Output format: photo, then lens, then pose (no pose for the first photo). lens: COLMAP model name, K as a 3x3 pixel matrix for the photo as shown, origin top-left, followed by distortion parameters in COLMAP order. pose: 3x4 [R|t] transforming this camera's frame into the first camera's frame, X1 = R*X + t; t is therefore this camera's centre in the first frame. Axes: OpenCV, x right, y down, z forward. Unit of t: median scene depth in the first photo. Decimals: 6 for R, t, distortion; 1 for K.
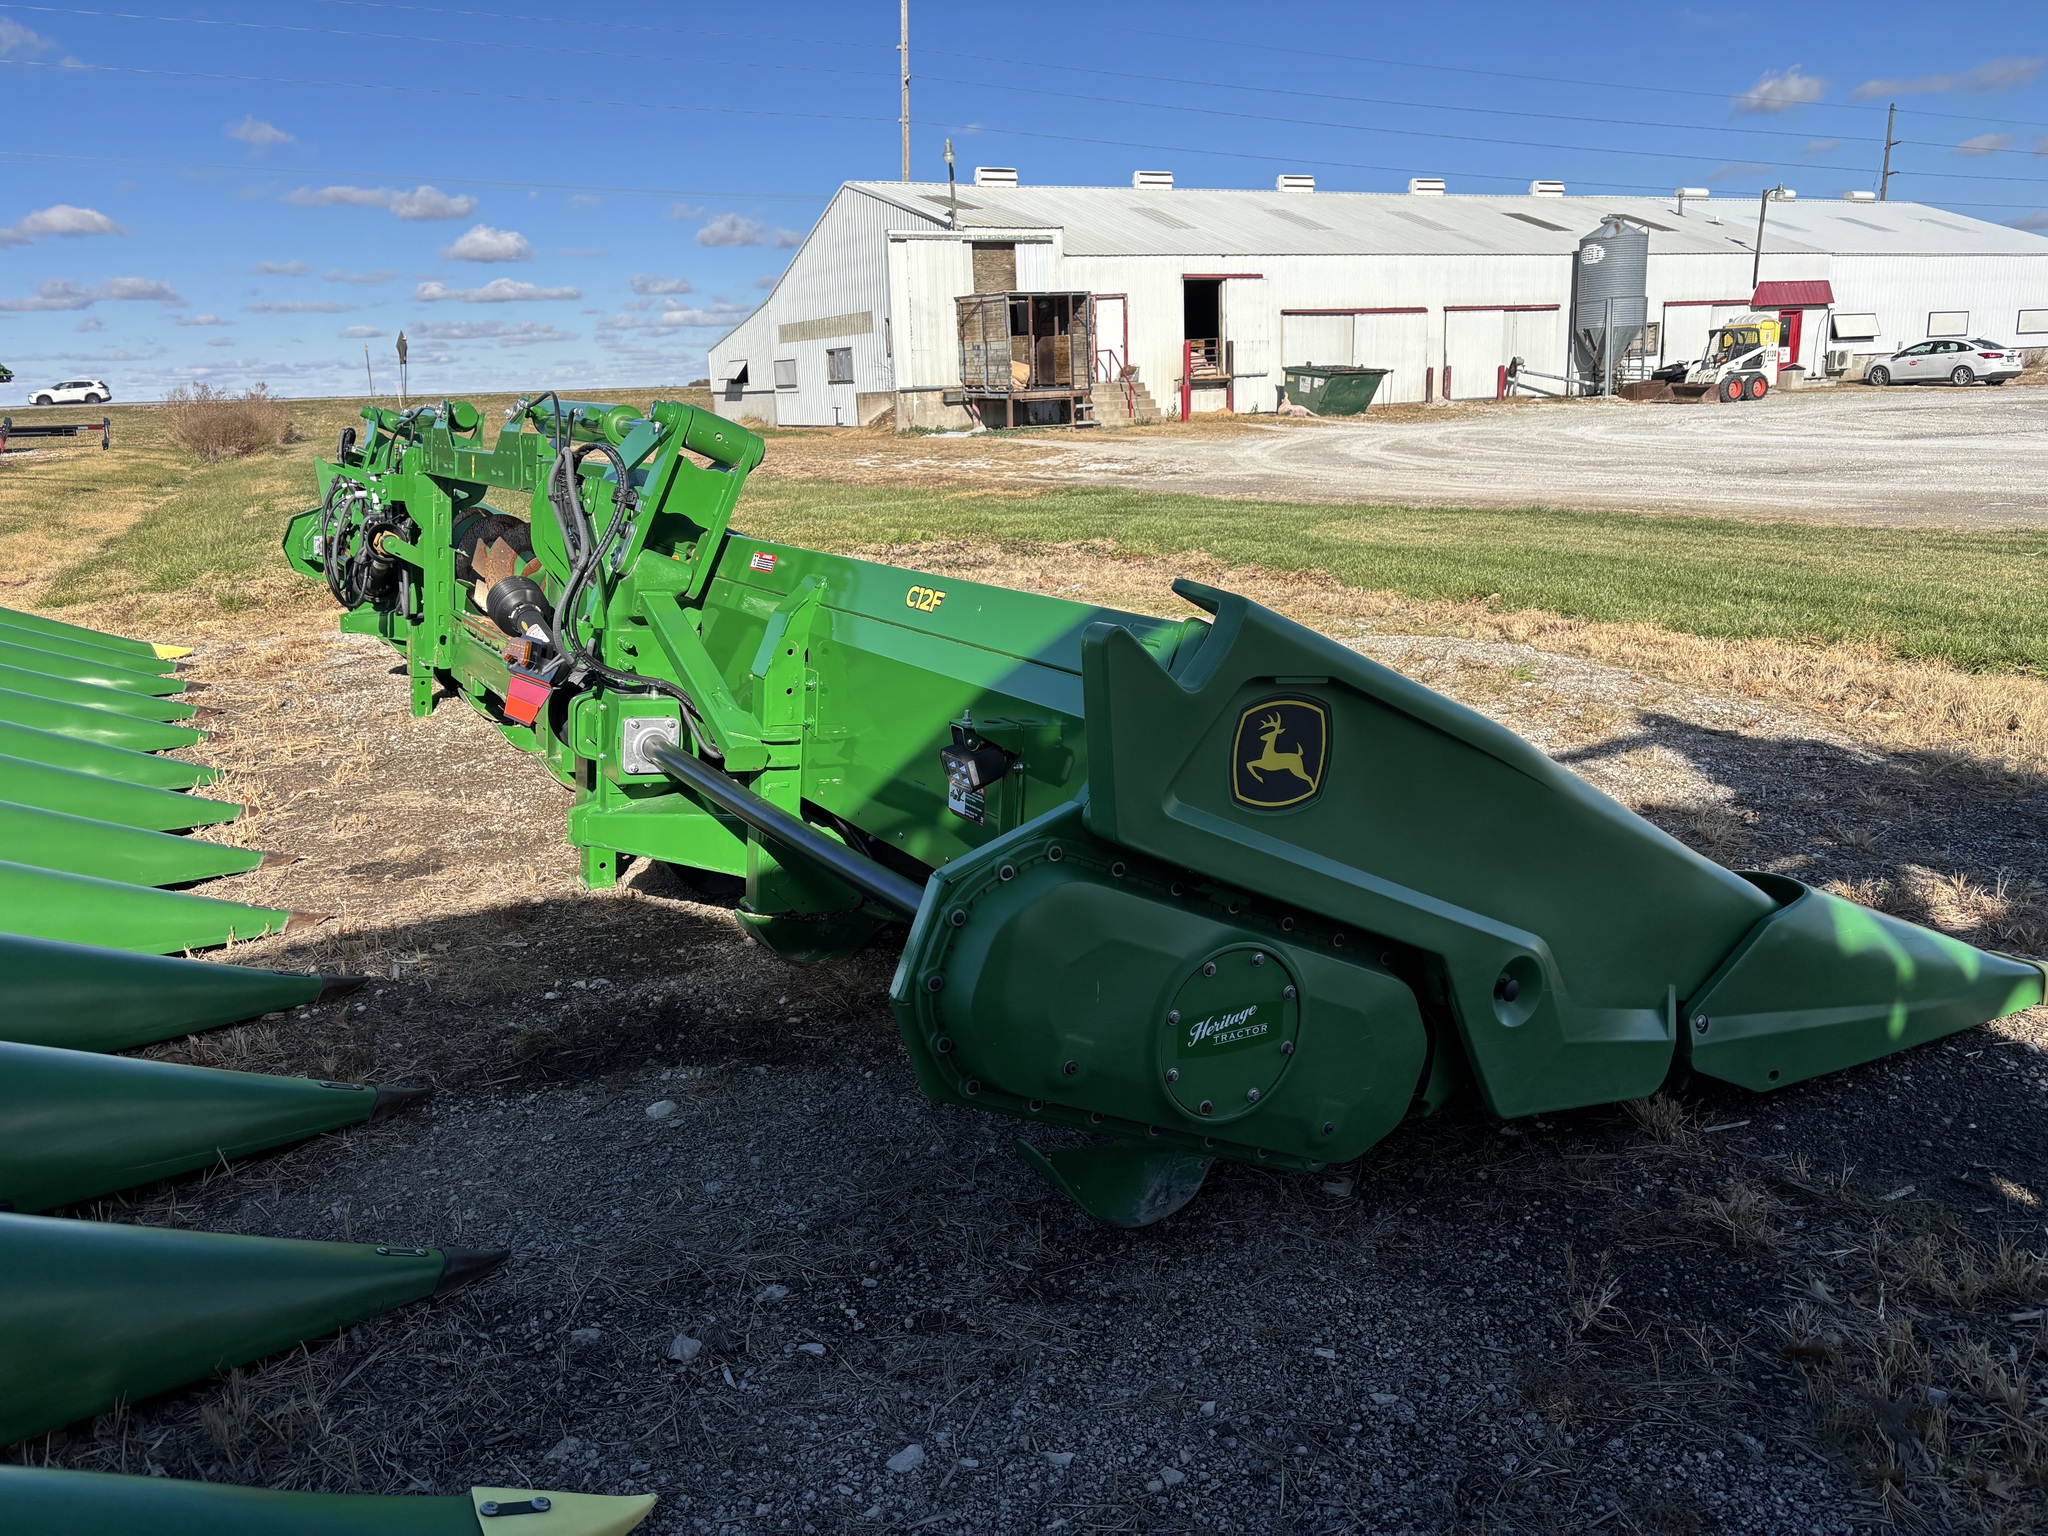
lens RADIAL K [[1636.8, 0, 906.3], [0, 1636.8, 664.2], [0, 0, 1]] dist [-0.029168, -0.001674]
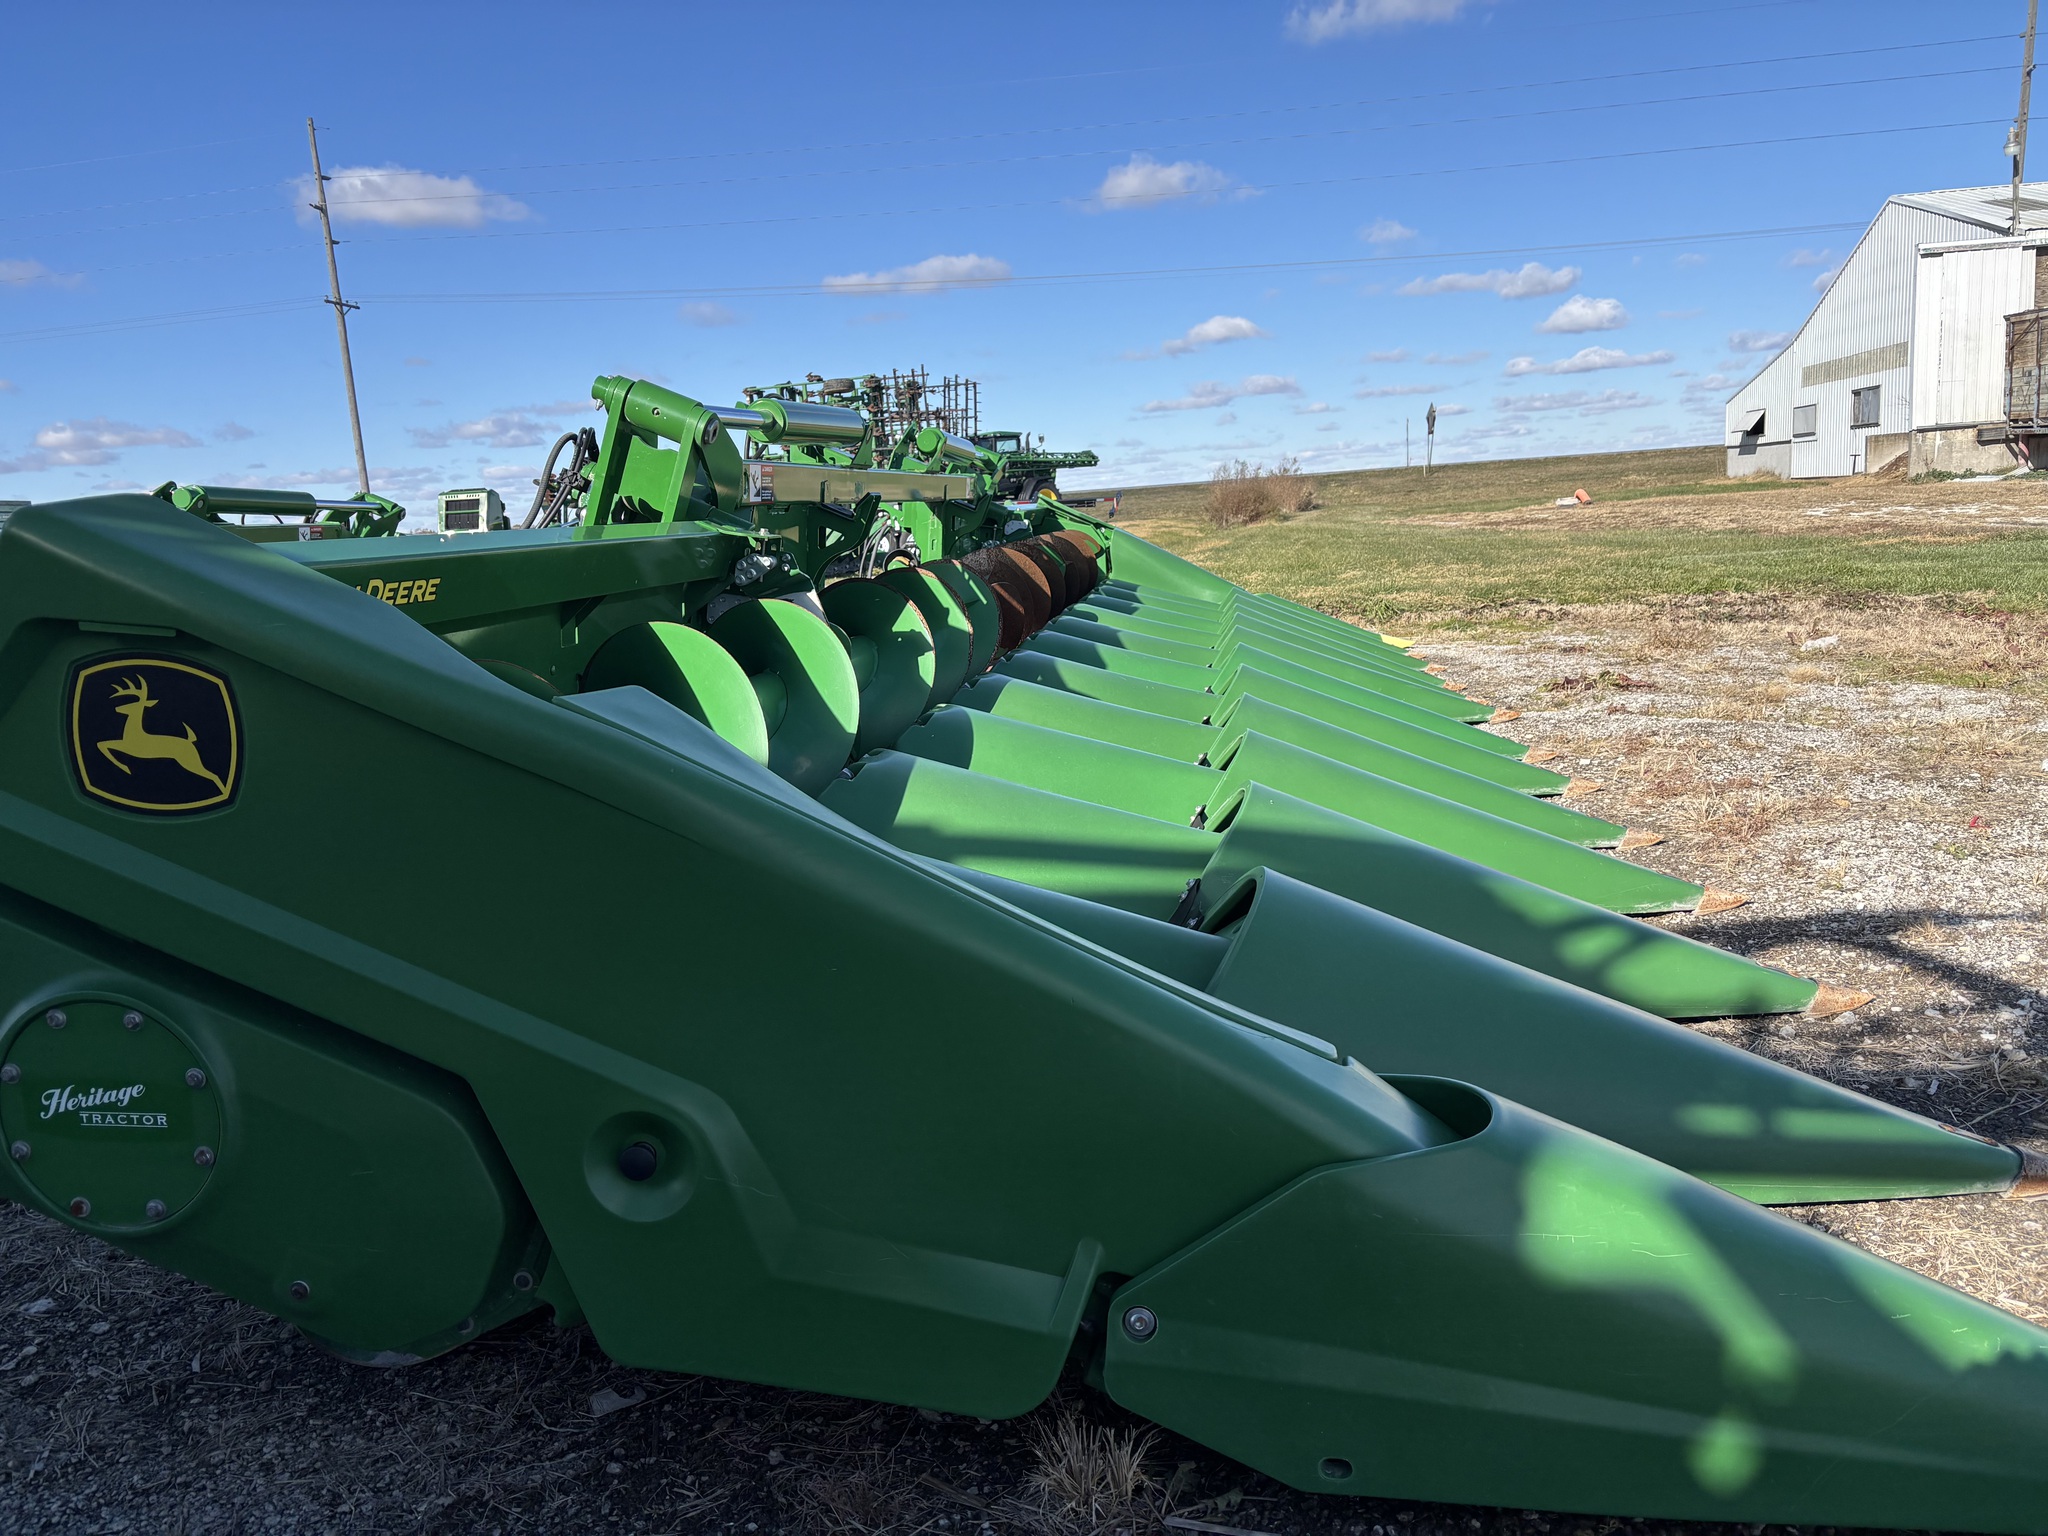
lens RADIAL K [[1569.4, 0, 1021.0], [0, 1569.4, 706.9], [0, 0, 1]] dist [-0.015700, -0.004902]
pose [[0.811522, 0.045826, -0.582522, 0.094522], [-0.055515, 0.998457, 0.001207, 0.002124], [0.581679, 0.031359, 0.812814, 0.068038]]
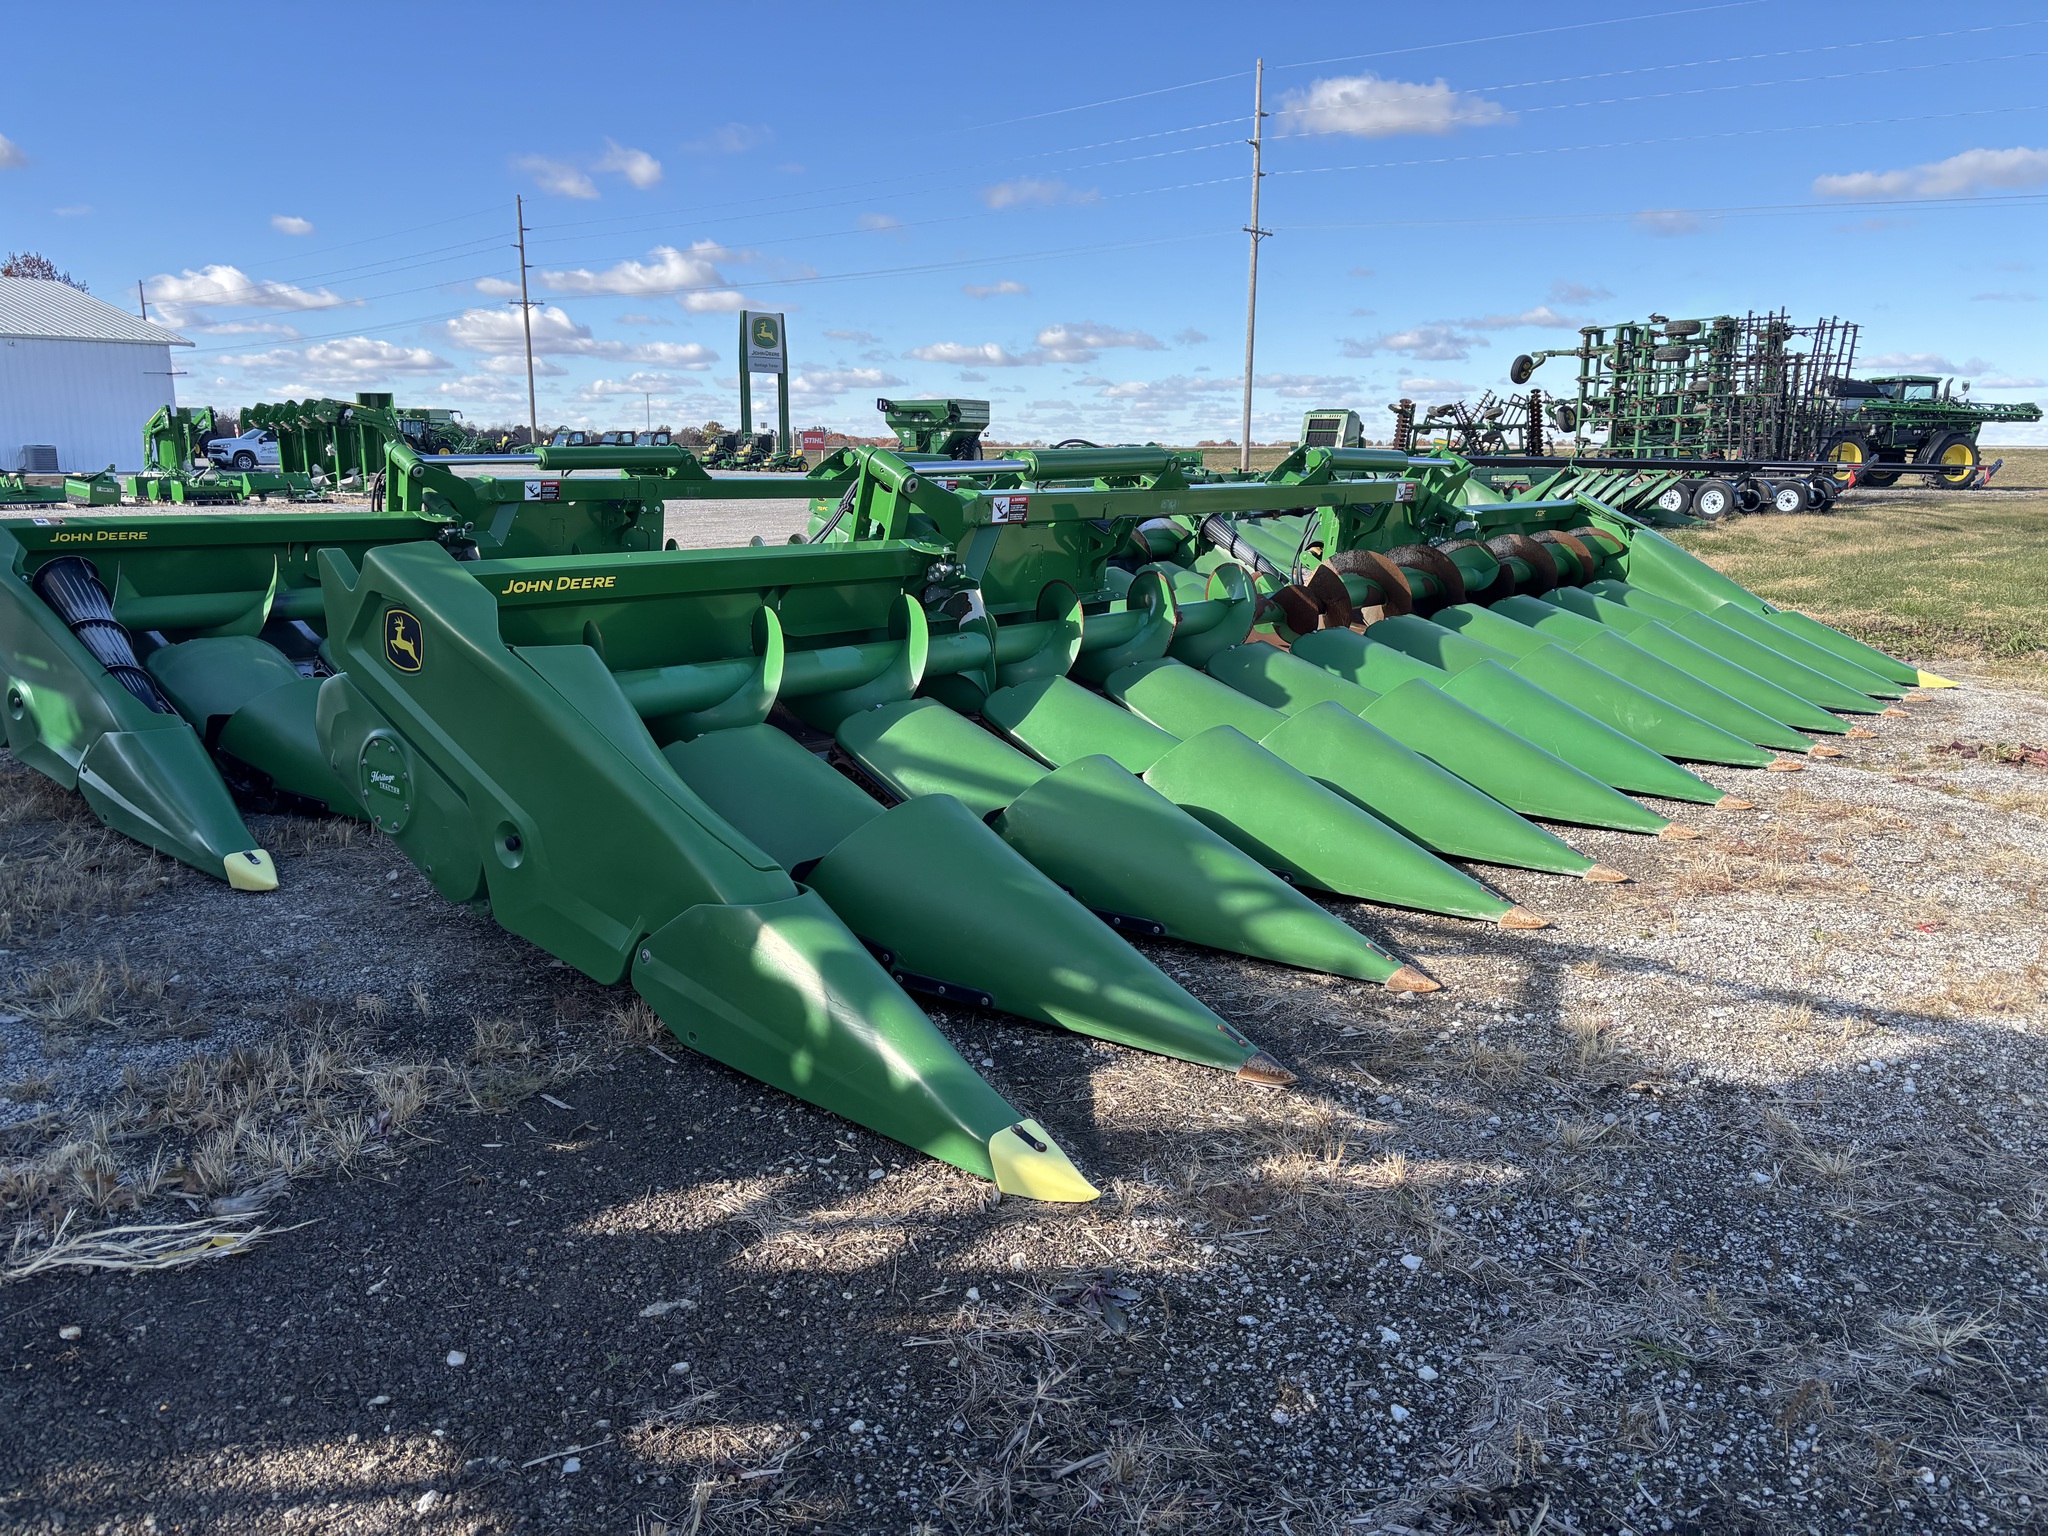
lens RADIAL K [[1527.8, 0, 1016.6], [0, 1527.8, 776.8], [0, 0, 1]] dist [0.082483, -0.106173]
pose [[0.343482, 0.226310, -0.911484, 0.209293], [-0.175943, 0.968855, 0.174252, -0.022029], [0.922531, 0.100517, 0.372602, 0.102328]]
